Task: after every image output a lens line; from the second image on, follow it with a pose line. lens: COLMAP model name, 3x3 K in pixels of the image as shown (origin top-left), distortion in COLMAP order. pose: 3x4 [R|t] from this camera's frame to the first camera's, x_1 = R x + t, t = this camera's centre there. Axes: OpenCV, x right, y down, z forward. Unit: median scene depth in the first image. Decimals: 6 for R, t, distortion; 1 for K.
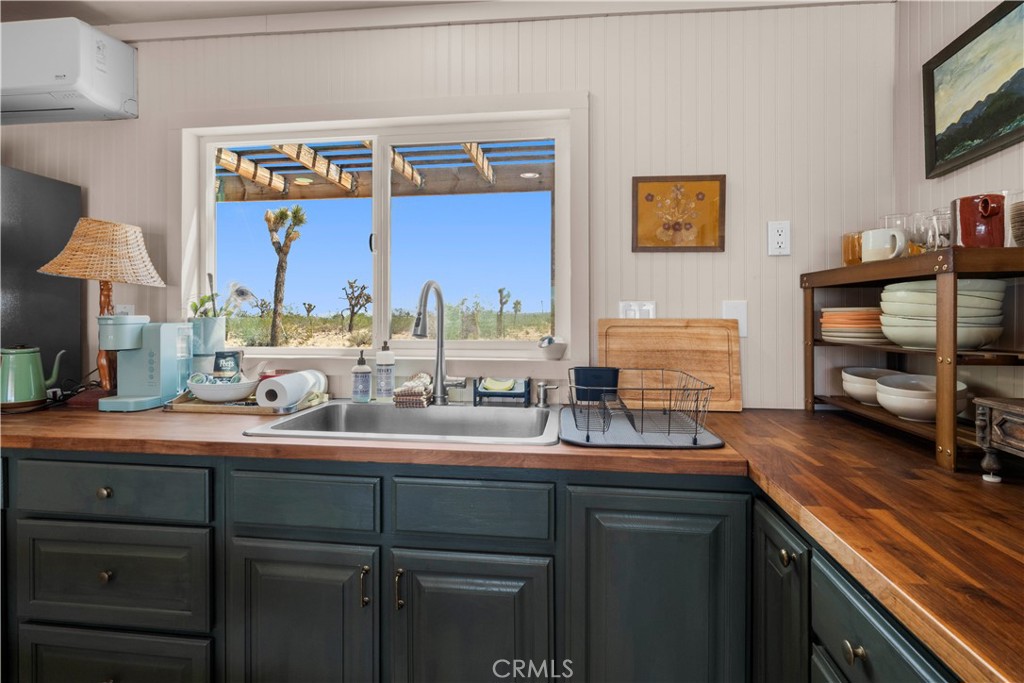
lens RADIAL K [[525.4, 0, 515.6], [0, 525.4, 318.0], [0, 0, 1]] dist [-0.000251, 0.000160]
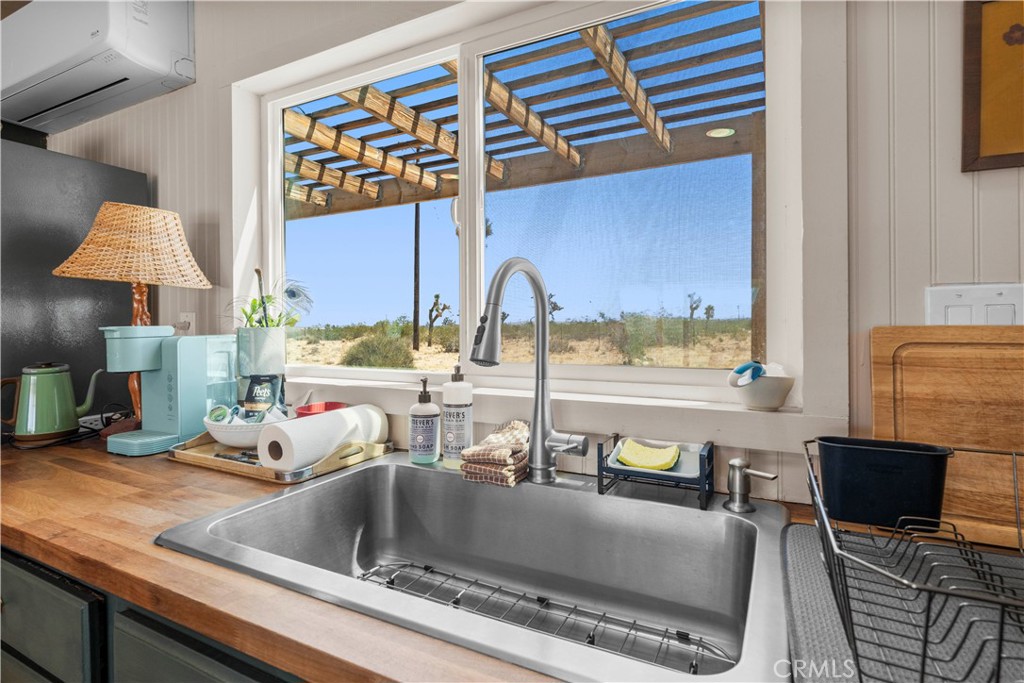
lens RADIAL K [[528.3, 0, 513.1], [0, 528.3, 332.3], [0, 0, 1]] dist [-0.004782, -0.000641]
pose [[0.937680, -0.002406, -0.347491, 0.024230], [0.007273, 0.999893, 0.012704, -0.001638], [0.347423, -0.014439, 0.937597, 0.462297]]
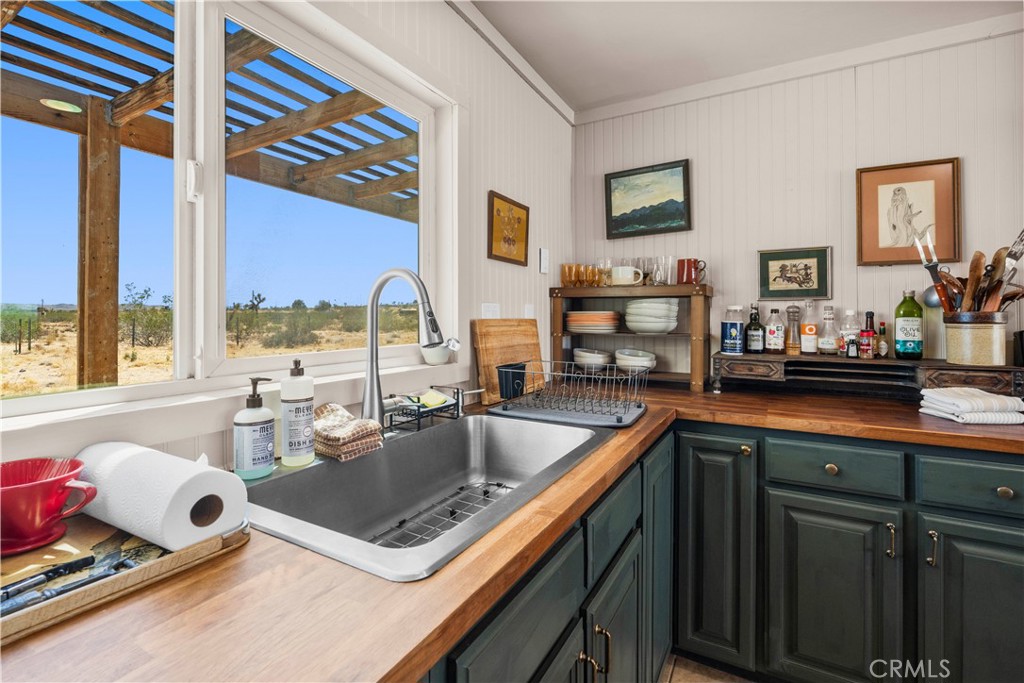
lens RADIAL K [[464.6, 0, 512.0], [0, 464.6, 316.2], [0, 0, 1]] dist [-0.000143, -0.000009]
pose [[0.372413, -0.000356, 0.928067, -0.656218], [0.002116, 0.999998, -0.000465, -0.004149], [-0.928065, 0.002137, 0.372412, 0.591229]]
